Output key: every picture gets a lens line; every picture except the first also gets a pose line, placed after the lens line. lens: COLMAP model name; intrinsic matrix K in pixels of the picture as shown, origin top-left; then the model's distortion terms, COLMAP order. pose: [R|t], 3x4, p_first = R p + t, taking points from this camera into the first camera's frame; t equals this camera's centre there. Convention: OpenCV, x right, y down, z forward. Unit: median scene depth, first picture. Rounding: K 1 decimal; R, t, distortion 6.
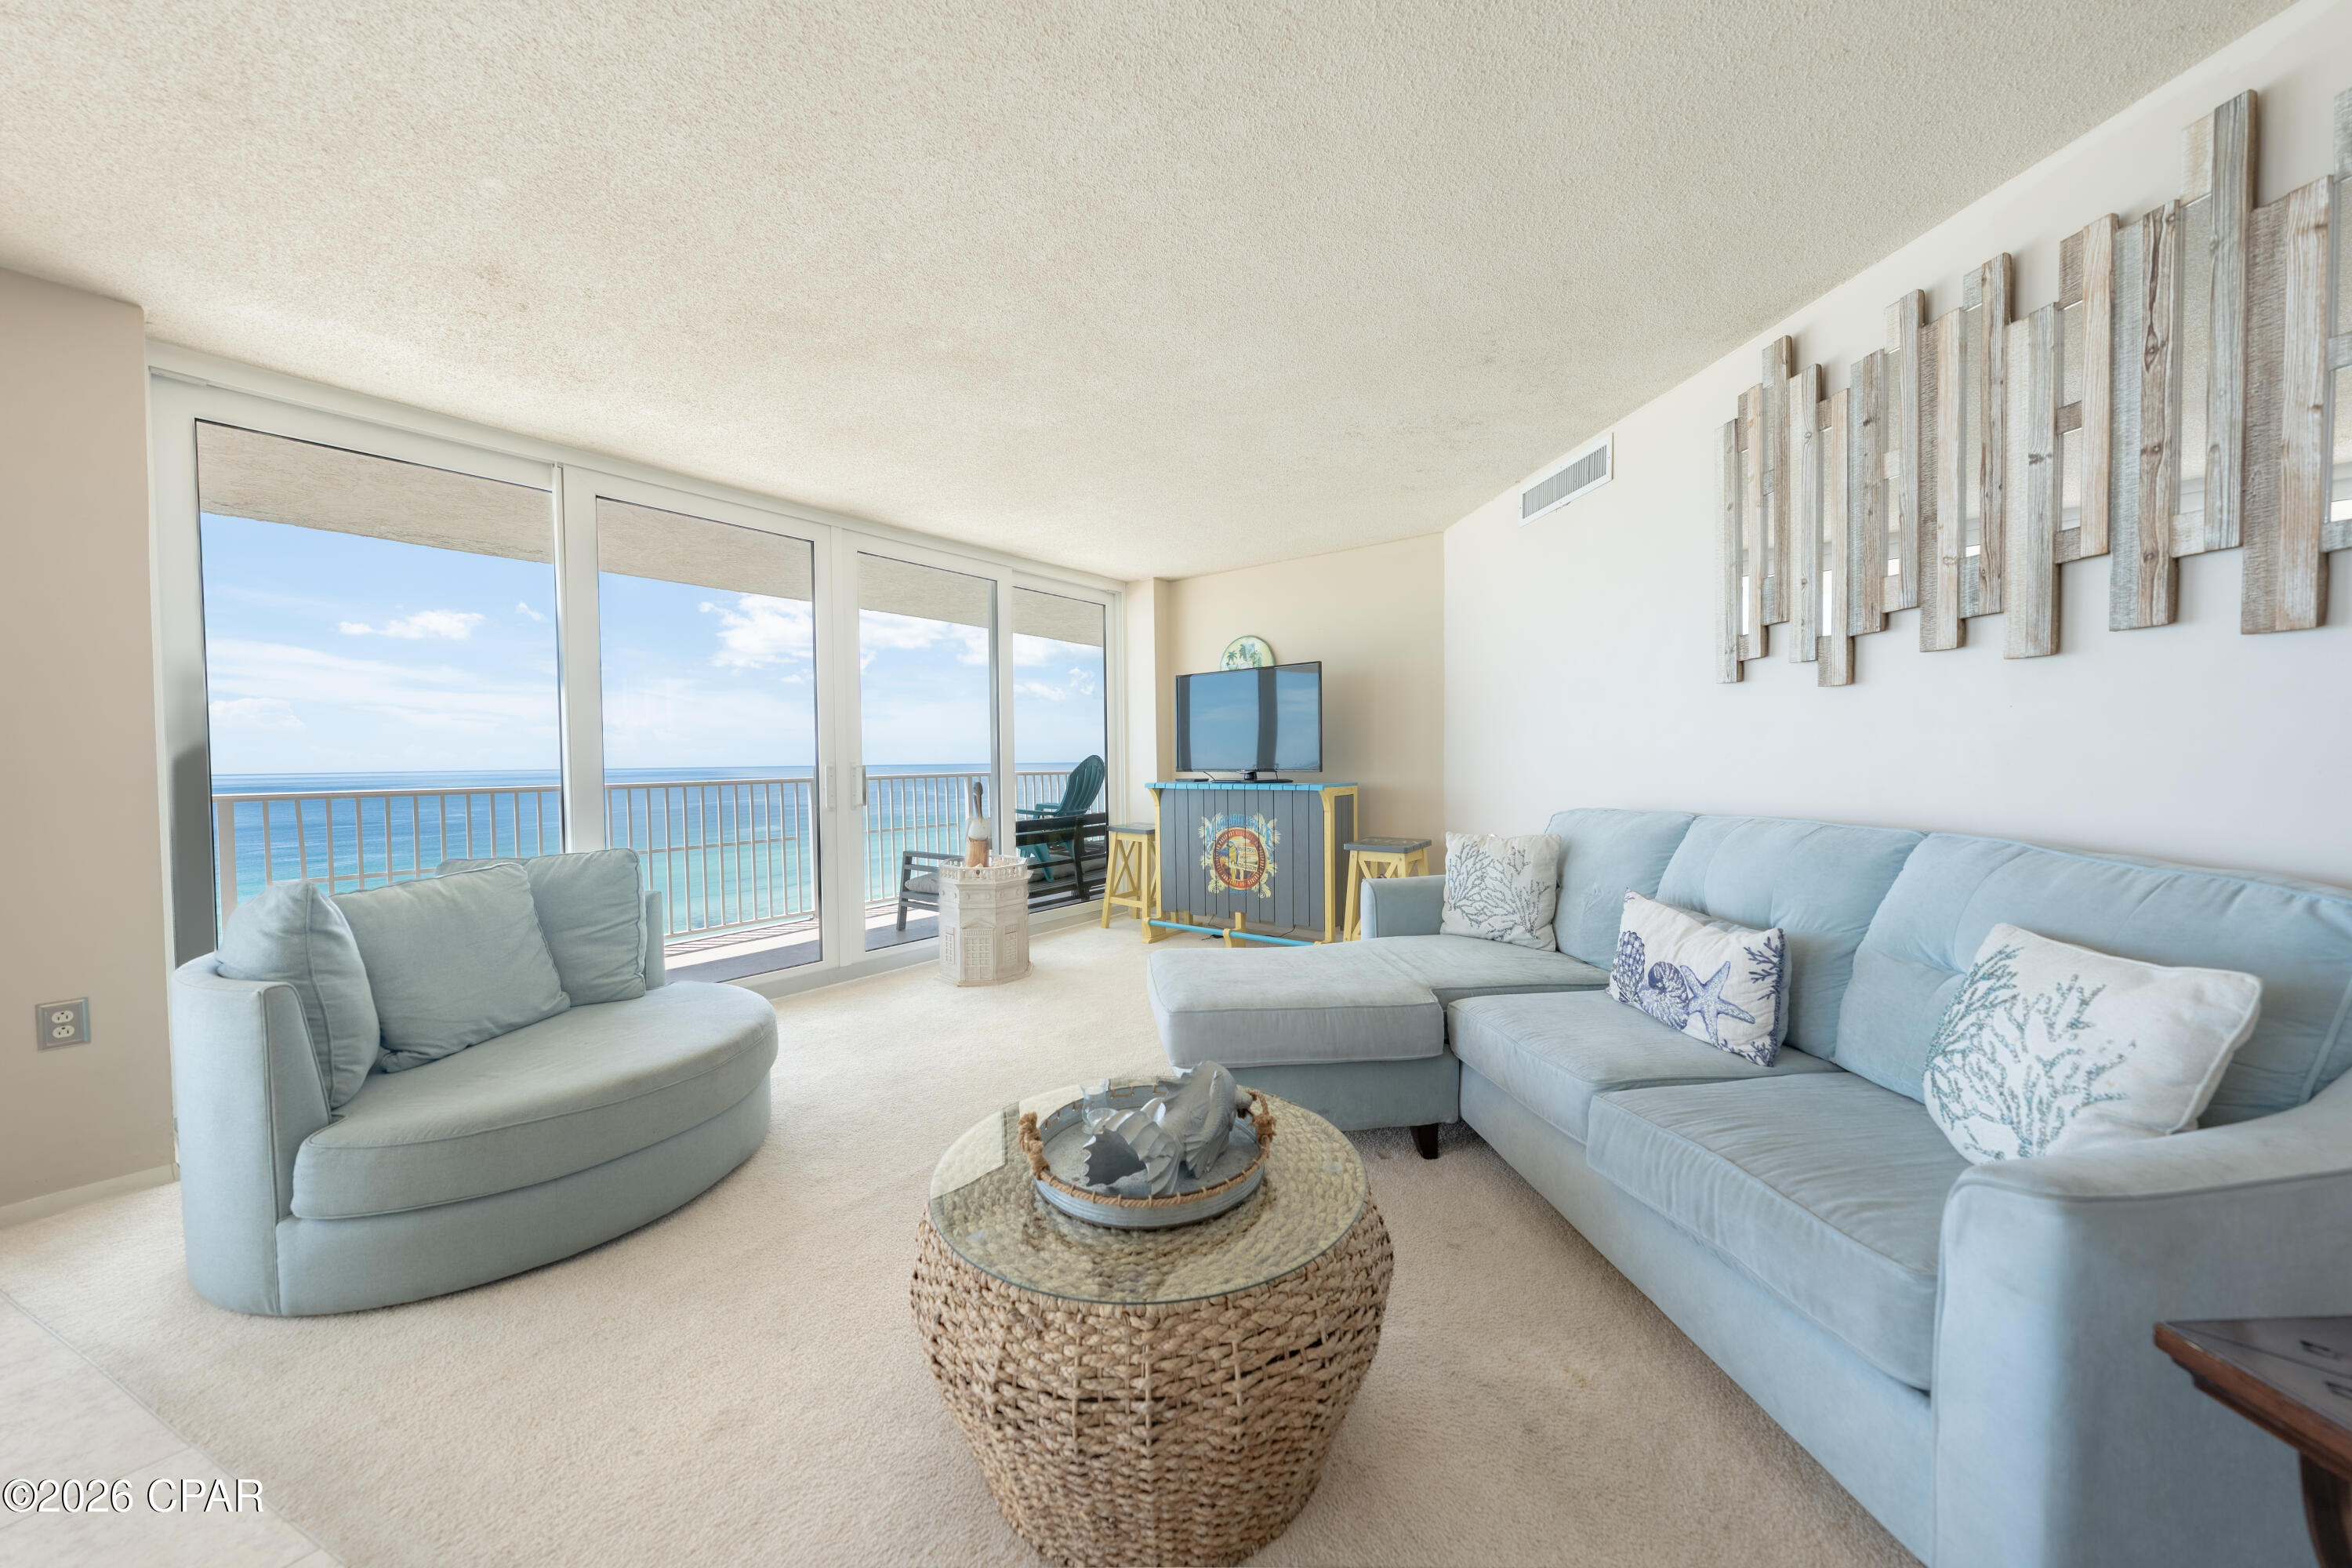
lens RADIAL K [[799.4, 0, 1181.5], [0, 799.4, 777.3], [0, 0, 1]] dist [-0.001102, 0.000043]
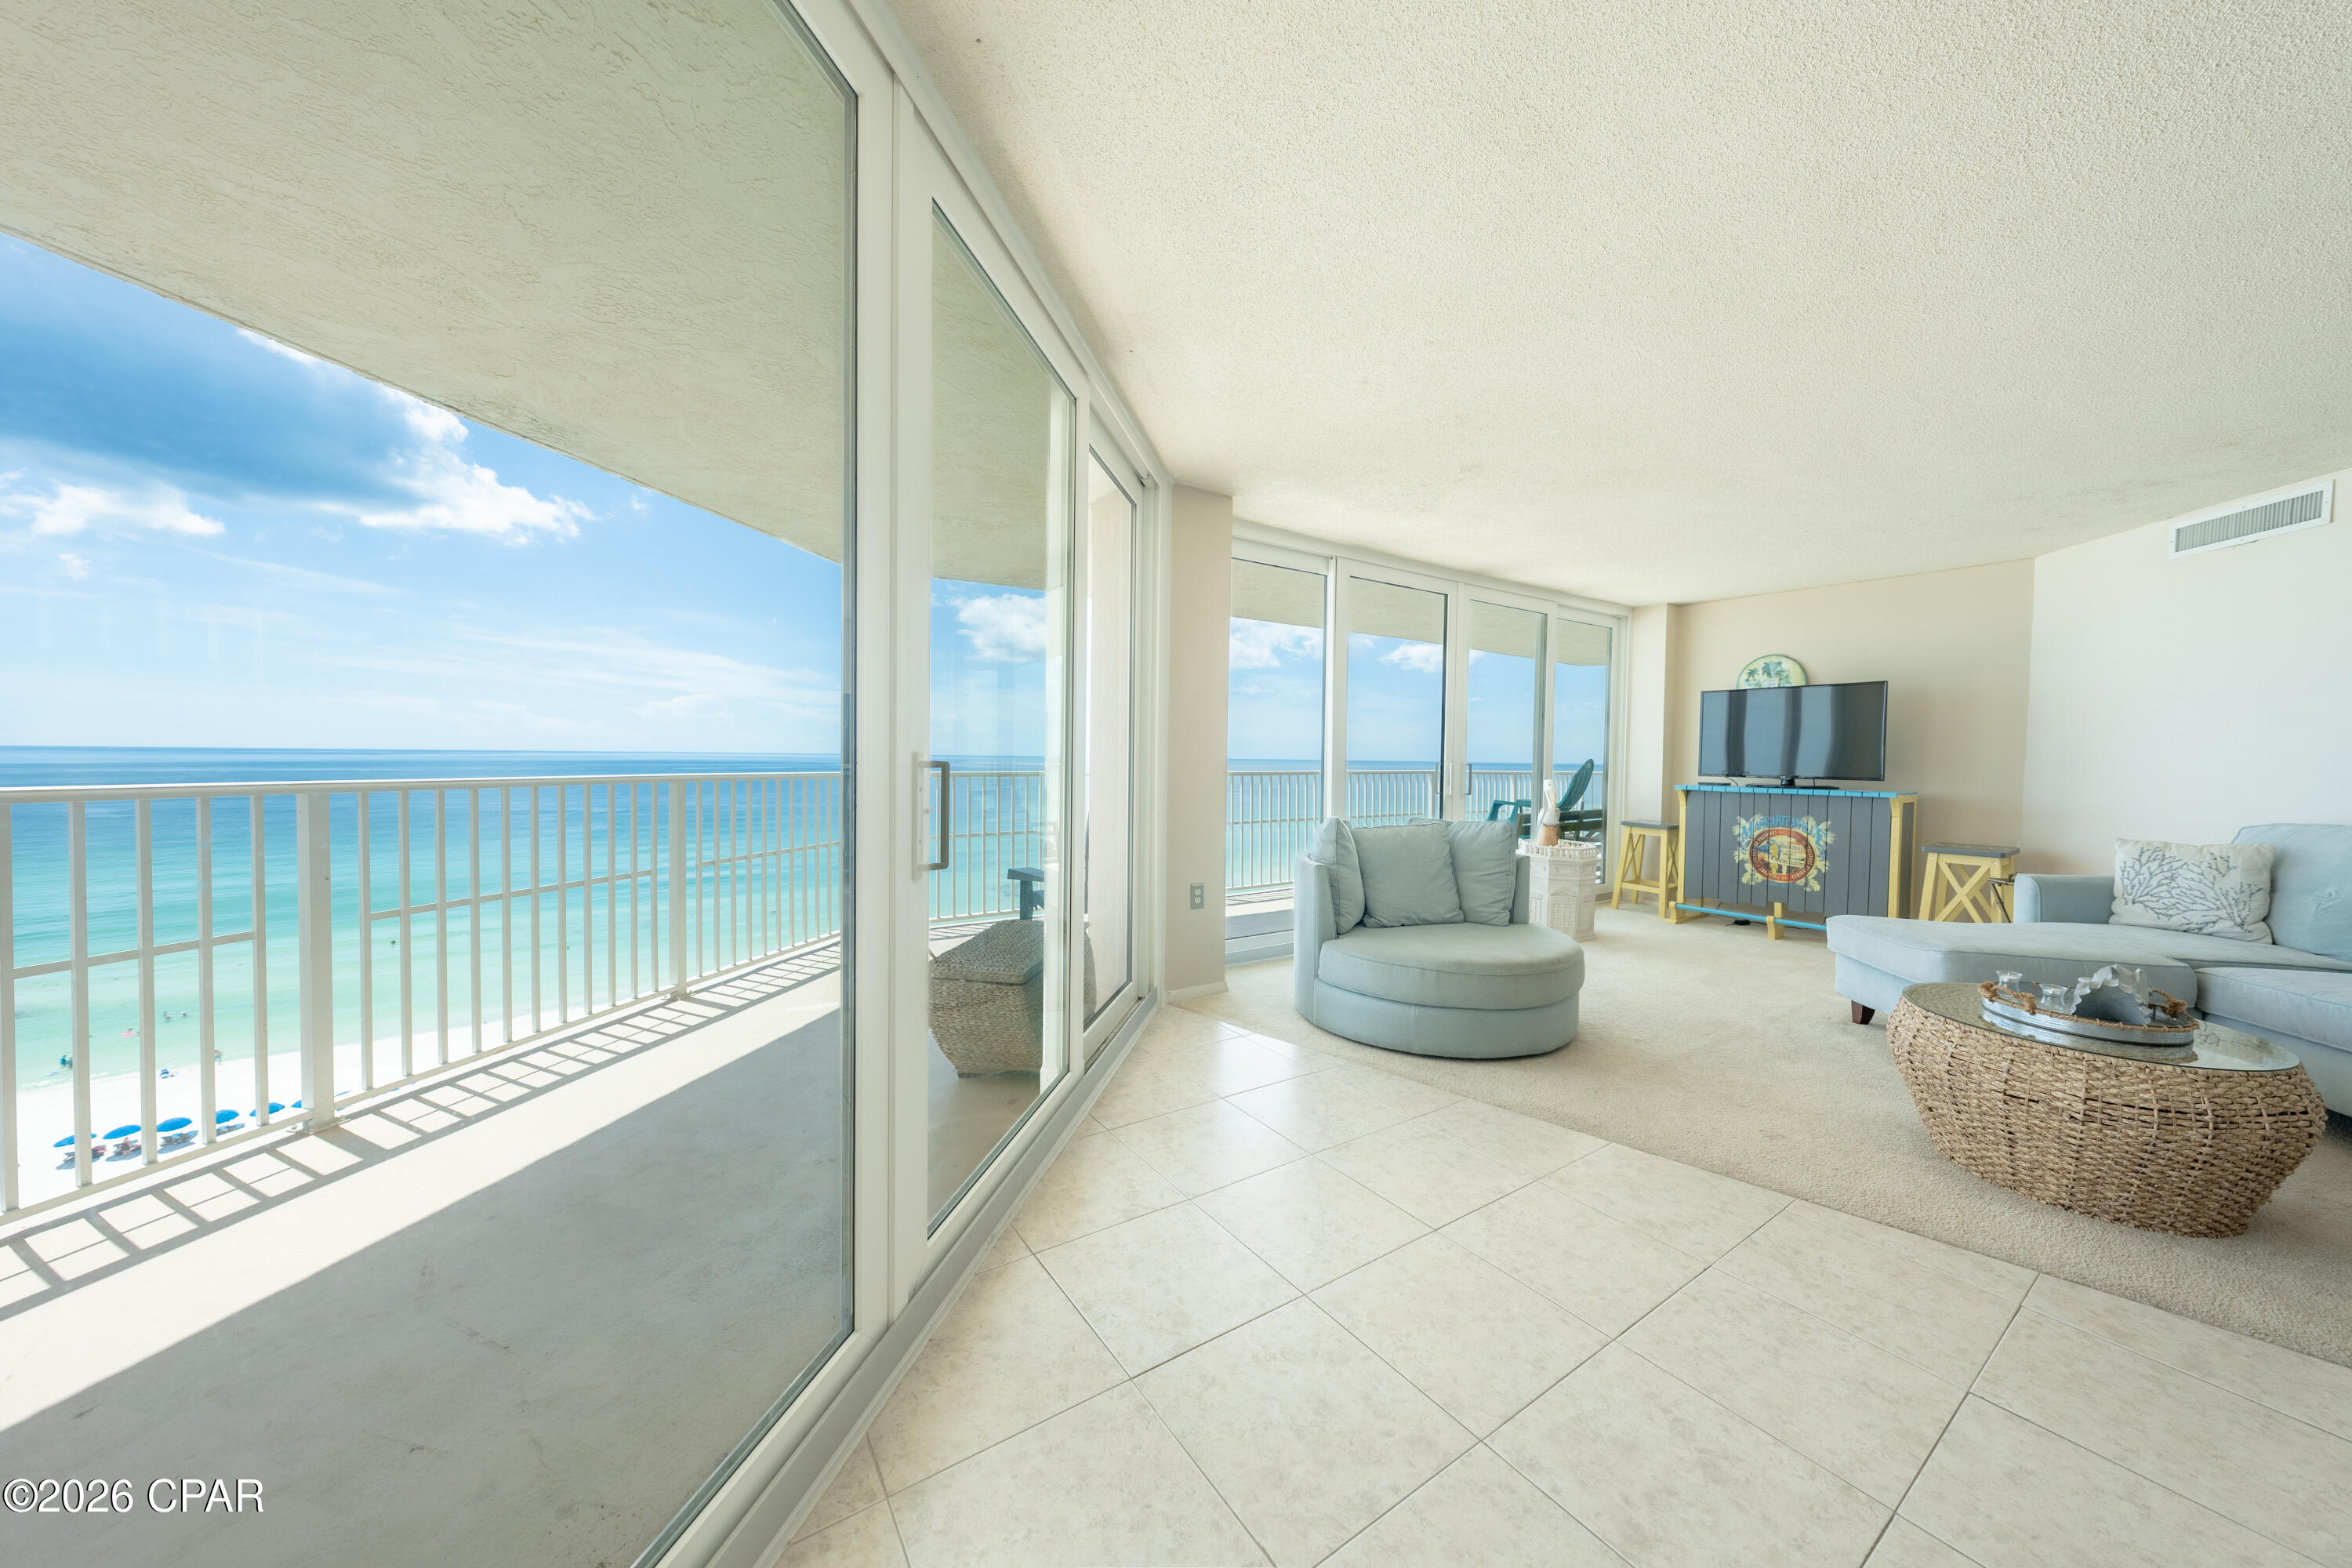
lens RADIAL K [[793.3, 0, 1192.4], [0, 793.3, 776.4], [0, 0, 1]] dist [0.000690, 0.000112]
pose [[0.949917, 0.032421, -0.310818, -0.385394], [-0.031967, 0.999467, 0.006555, 0.010337], [0.310865, 0.003709, 0.950447, -0.333479]]
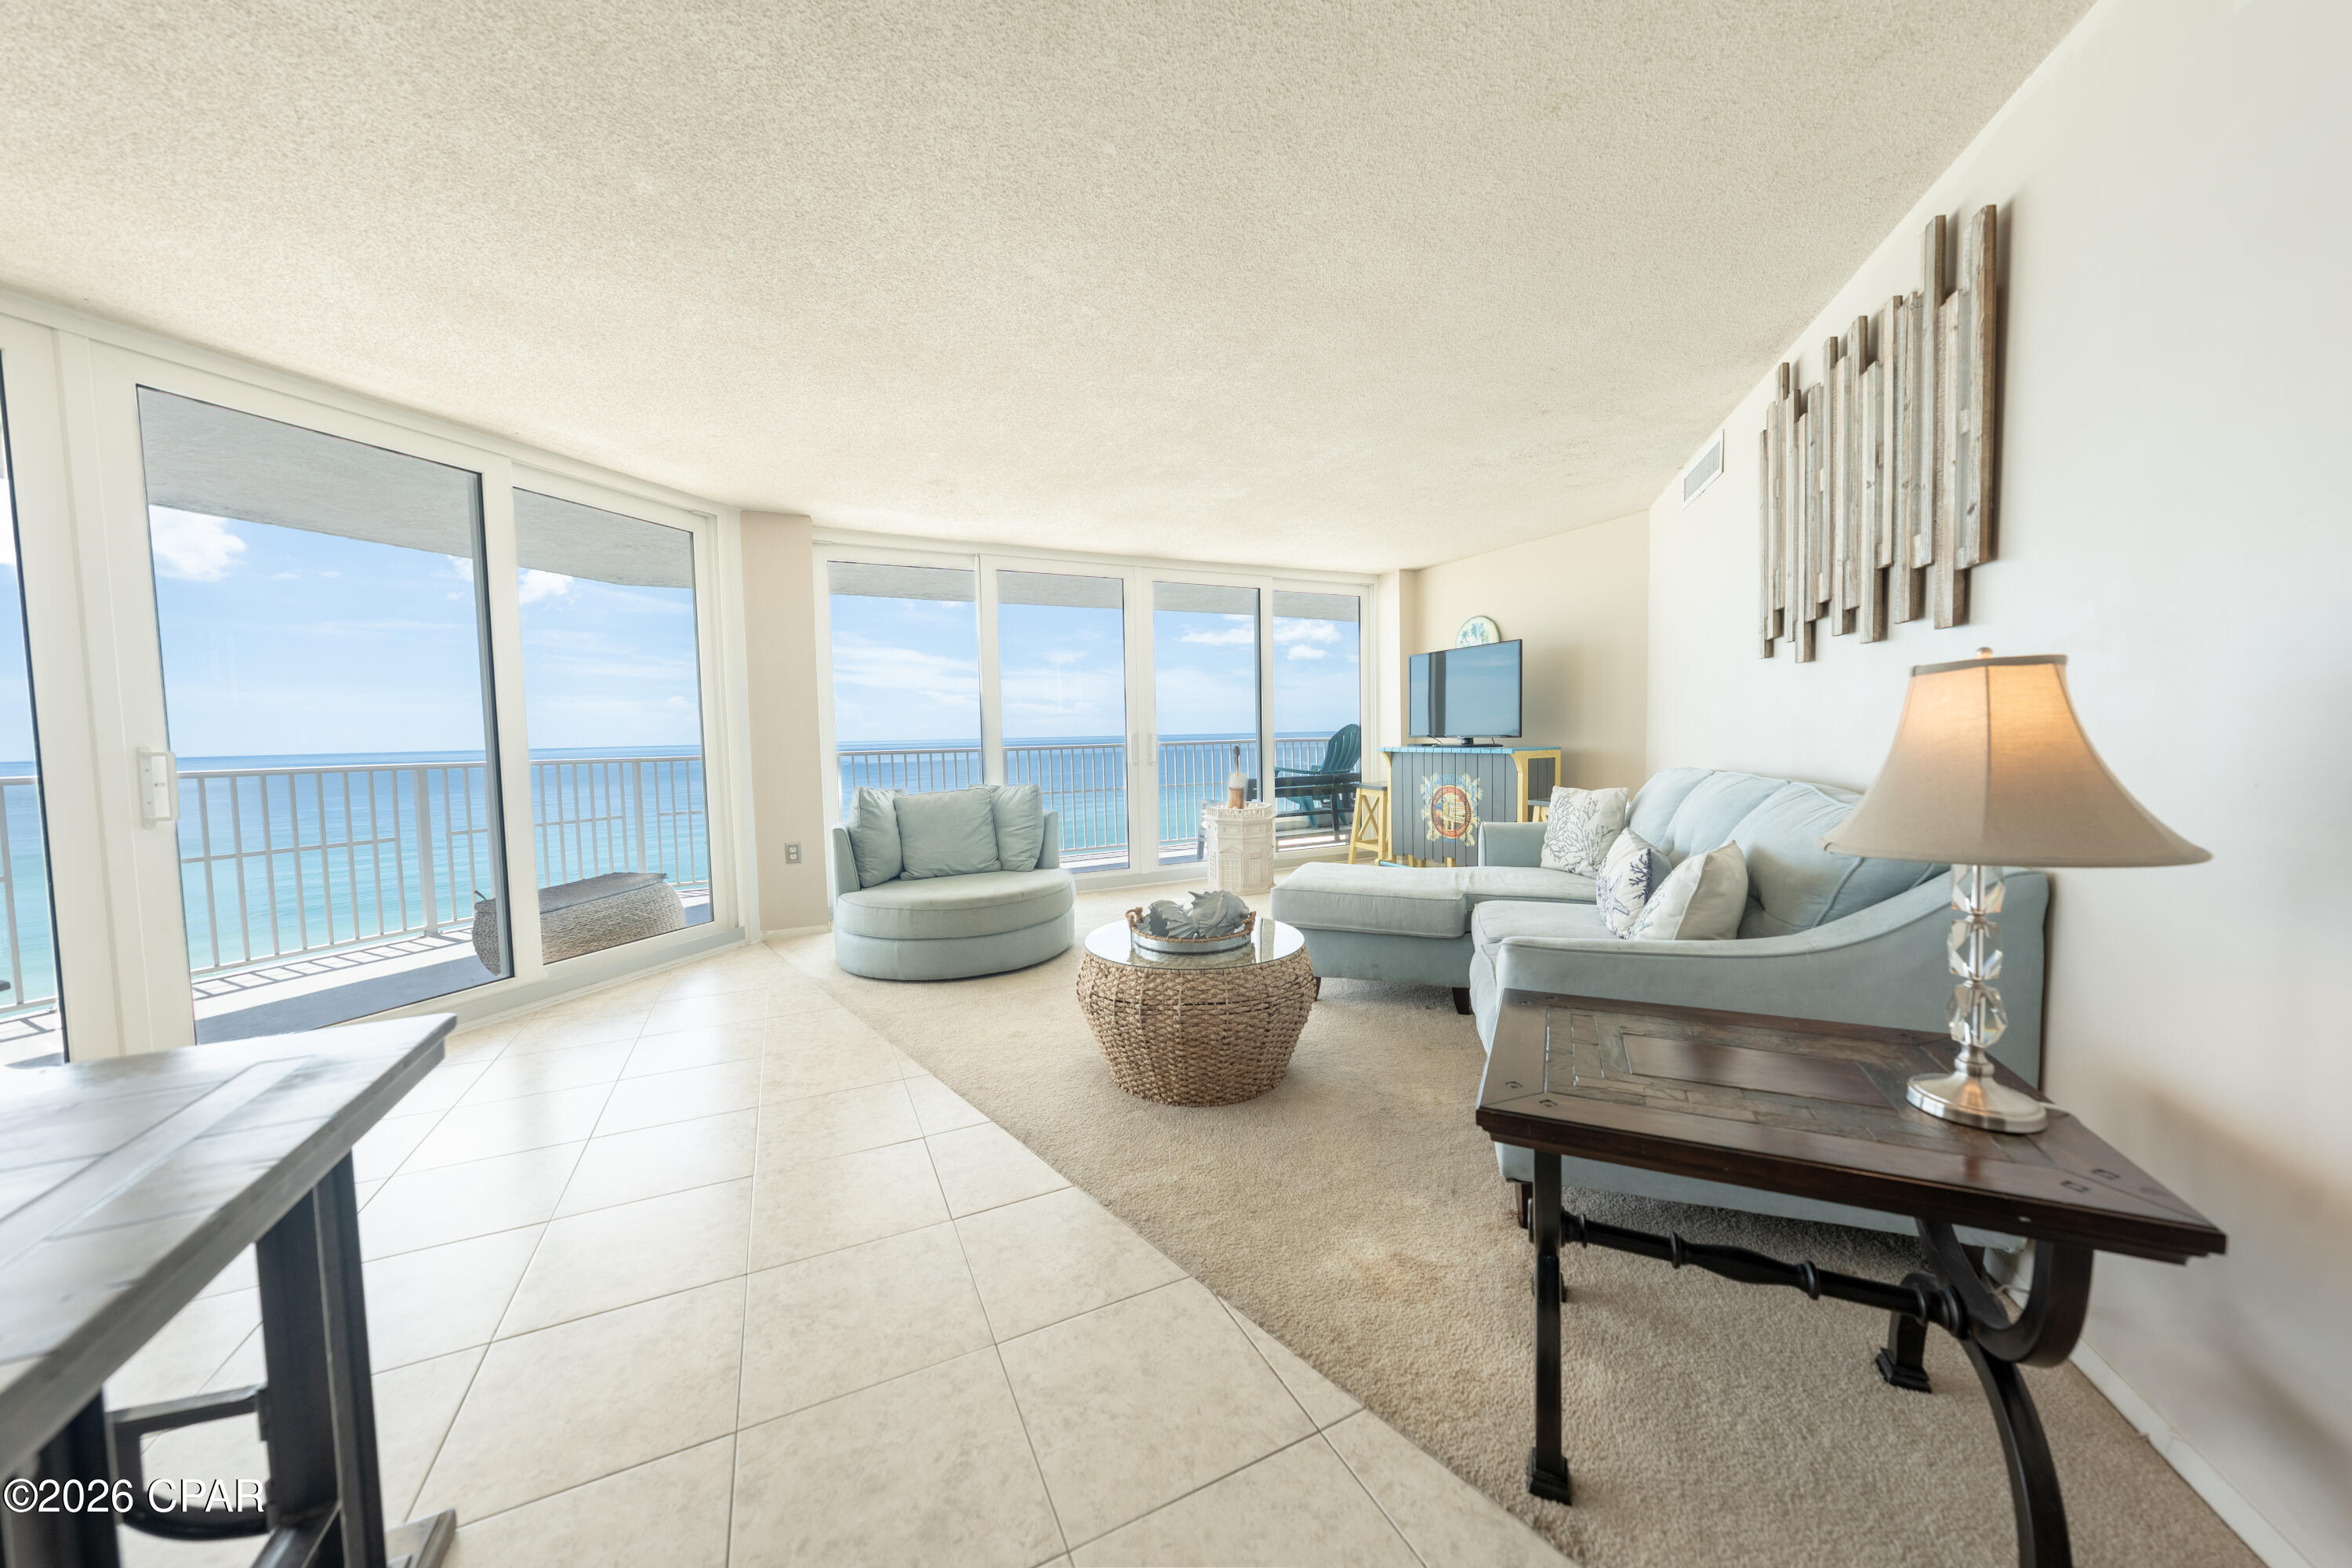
lens RADIAL K [[799.4, 0, 1181.5], [0, 799.4, 777.3], [0, 0, 1]] dist [-0.001102, 0.000043]
pose [[0.897921, 0.018762, -0.439756, 0.239408], [-0.000954, 0.999172, 0.040681, 0.004134], [0.440155, -0.036108, 0.897196, -0.226784]]
